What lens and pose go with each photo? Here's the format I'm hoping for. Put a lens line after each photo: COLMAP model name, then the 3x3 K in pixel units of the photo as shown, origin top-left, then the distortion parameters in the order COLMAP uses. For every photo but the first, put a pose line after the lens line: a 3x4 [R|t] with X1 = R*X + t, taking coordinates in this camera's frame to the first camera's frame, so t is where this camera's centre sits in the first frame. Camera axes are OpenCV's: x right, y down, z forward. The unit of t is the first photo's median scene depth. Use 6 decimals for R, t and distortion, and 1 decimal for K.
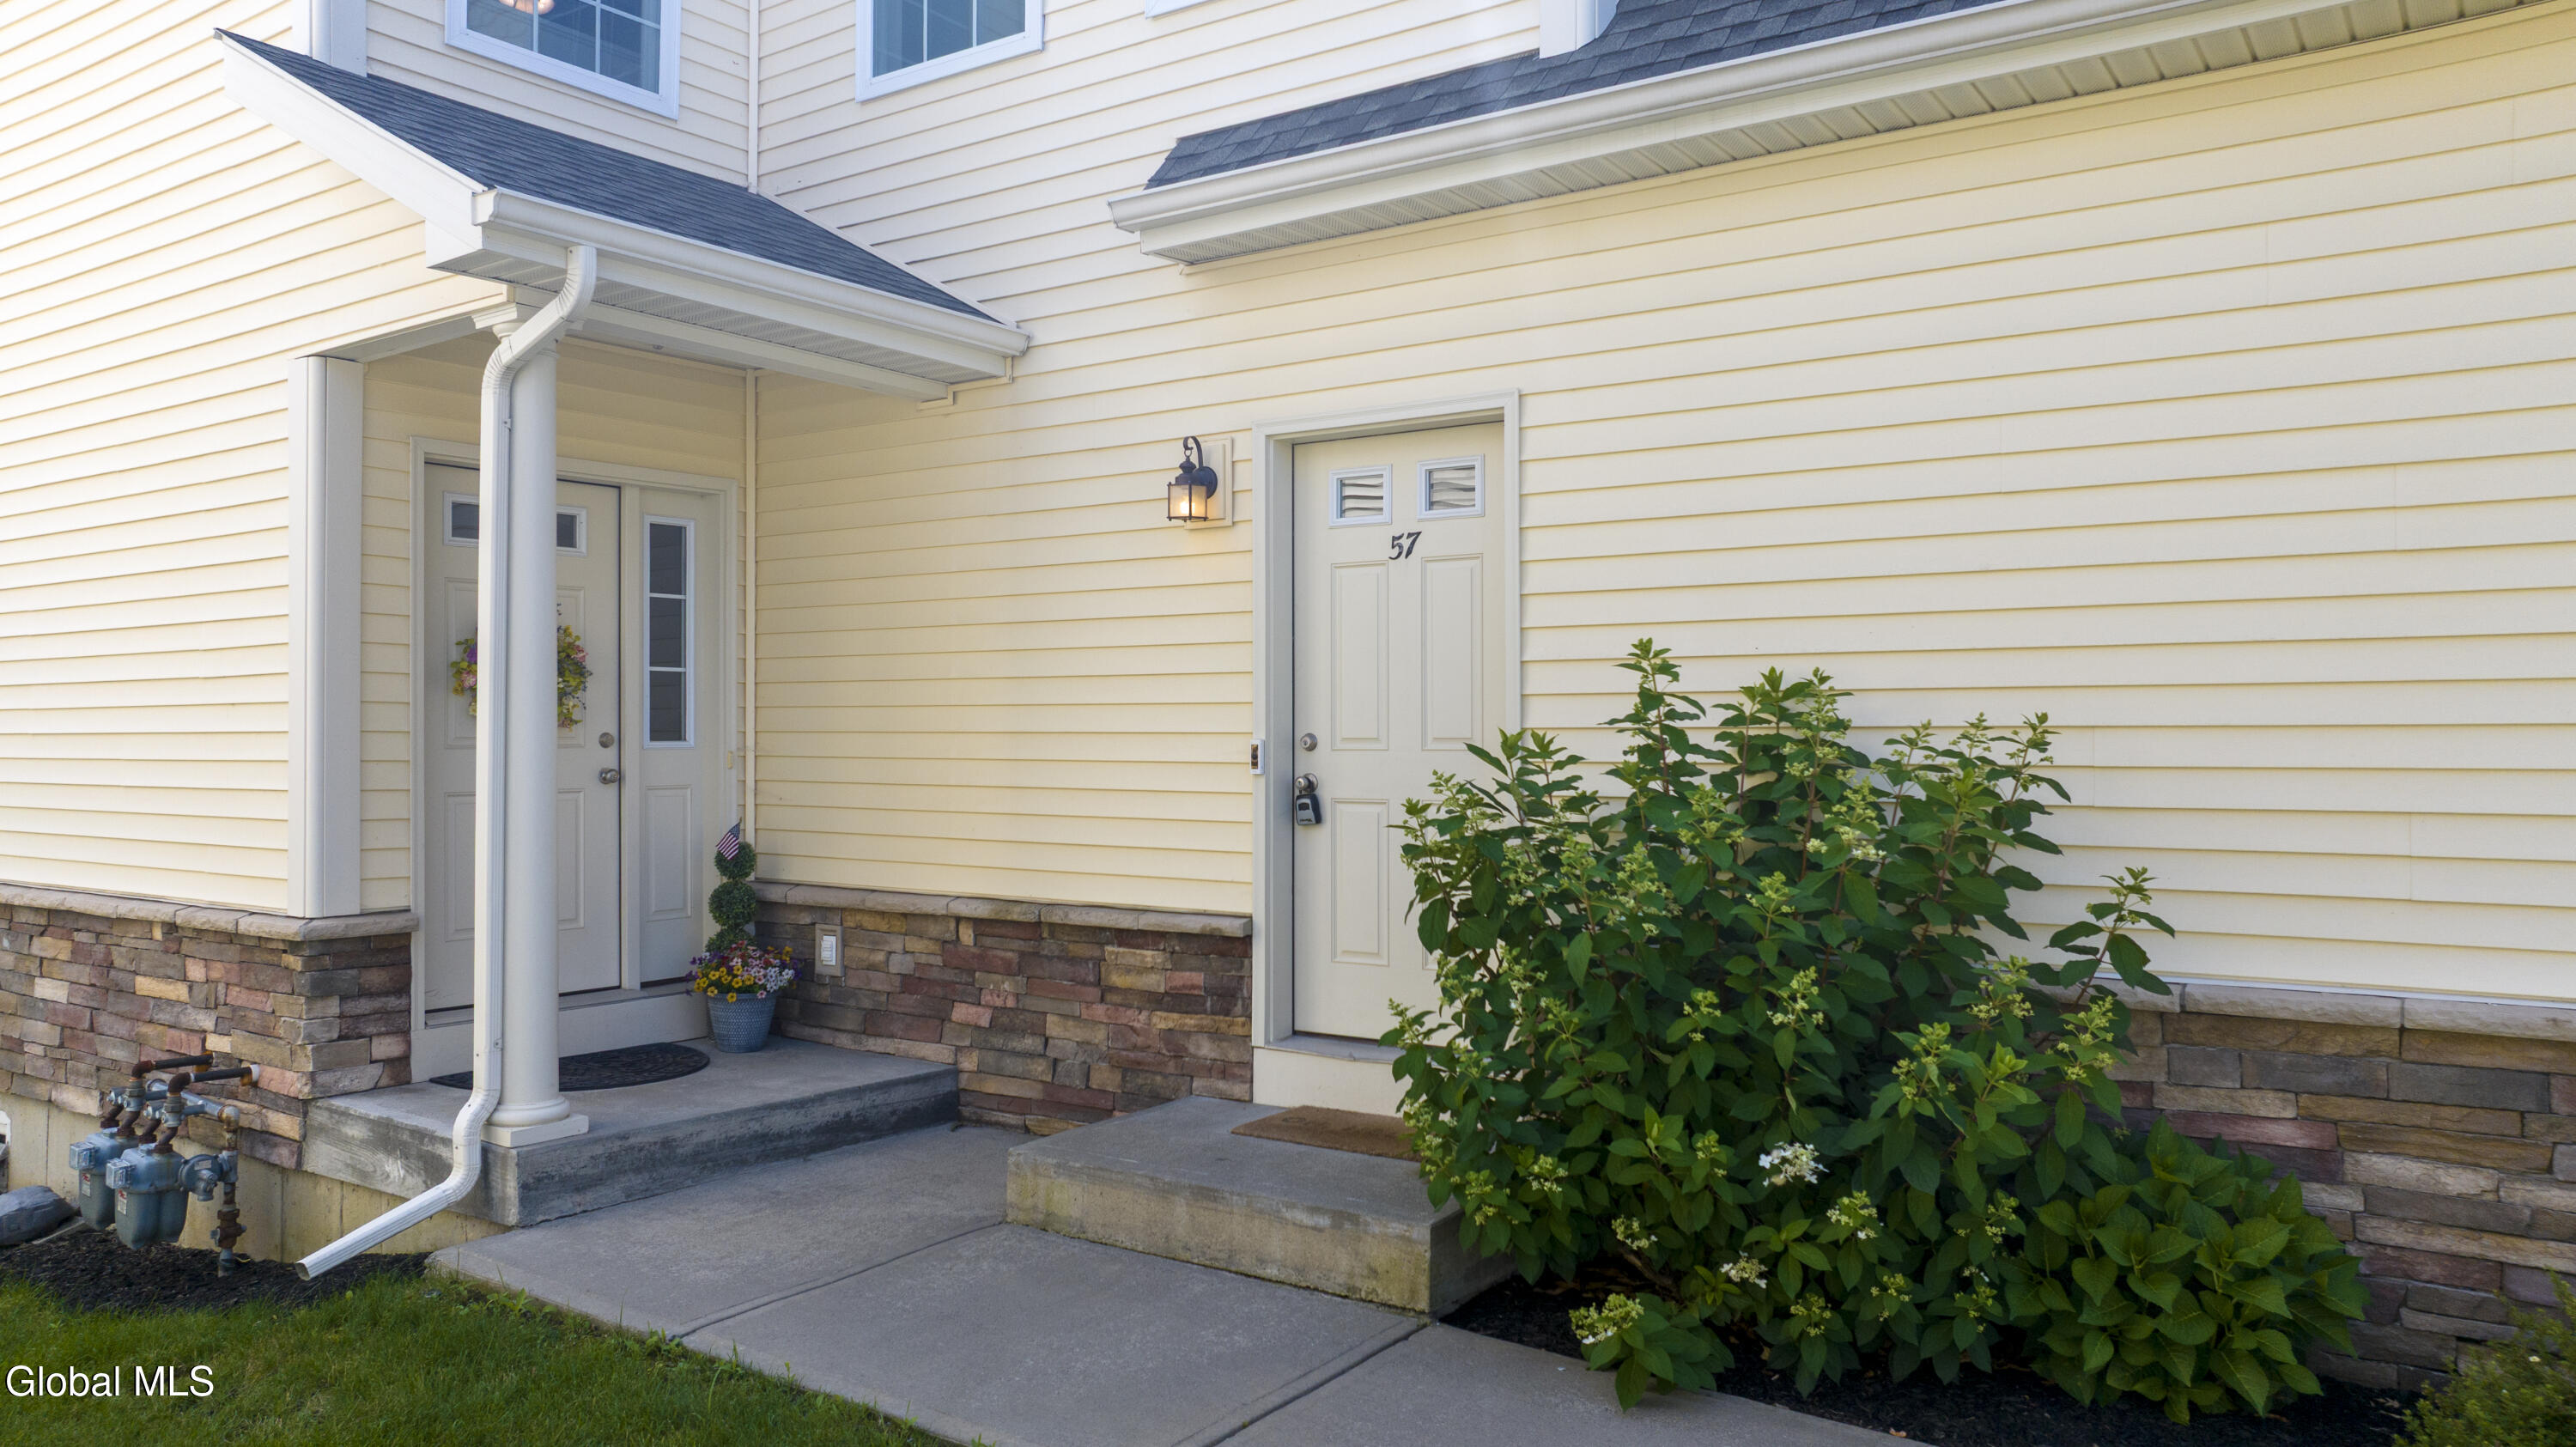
lens RADIAL K [[1775.5, 0, 1288.0], [0, 1775.5, 723.5], [0, 0, 1]] dist [-0.024594, -0.000241]
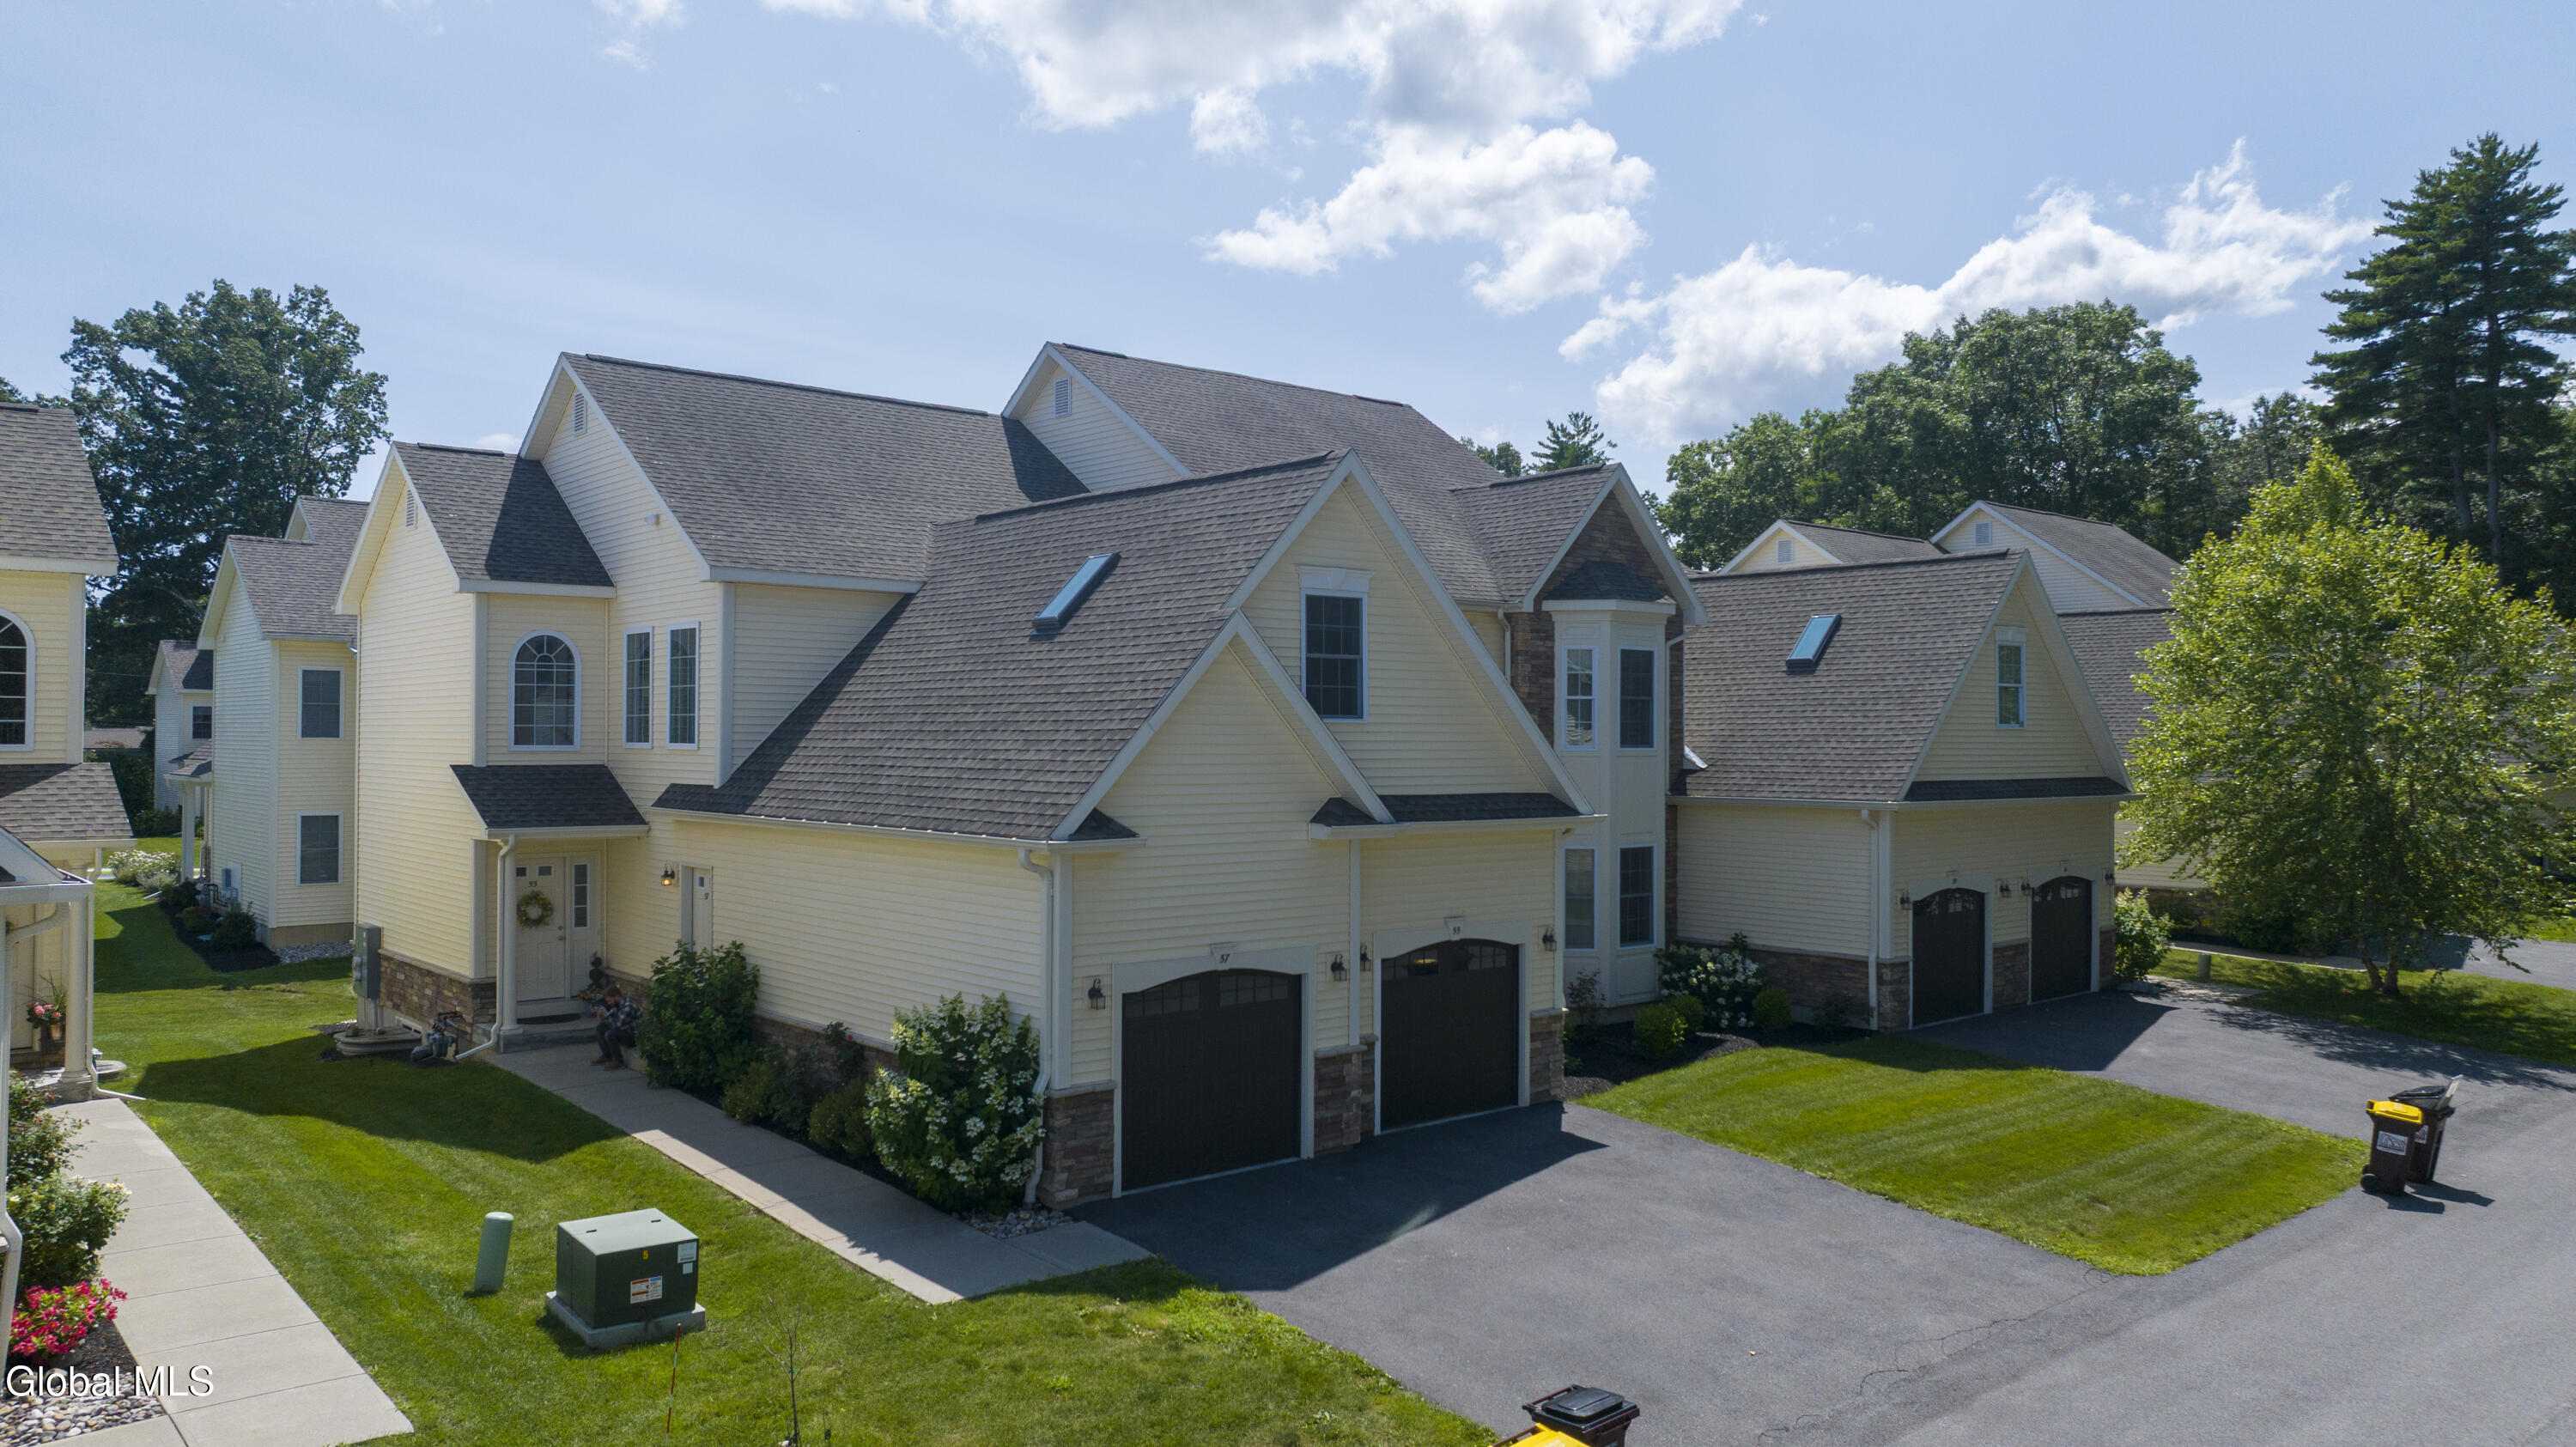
lens RADIAL K [[1775.5, 0, 1288.0], [0, 1775.5, 723.5], [0, 0, 1]] dist [-0.024594, -0.000241]
pose [[0.966433, -0.000085, -0.256919, 2.269124], [0.001109, 0.999992, 0.003843, -0.483089], [0.256916, -0.003999, 0.966425, -2.408742]]
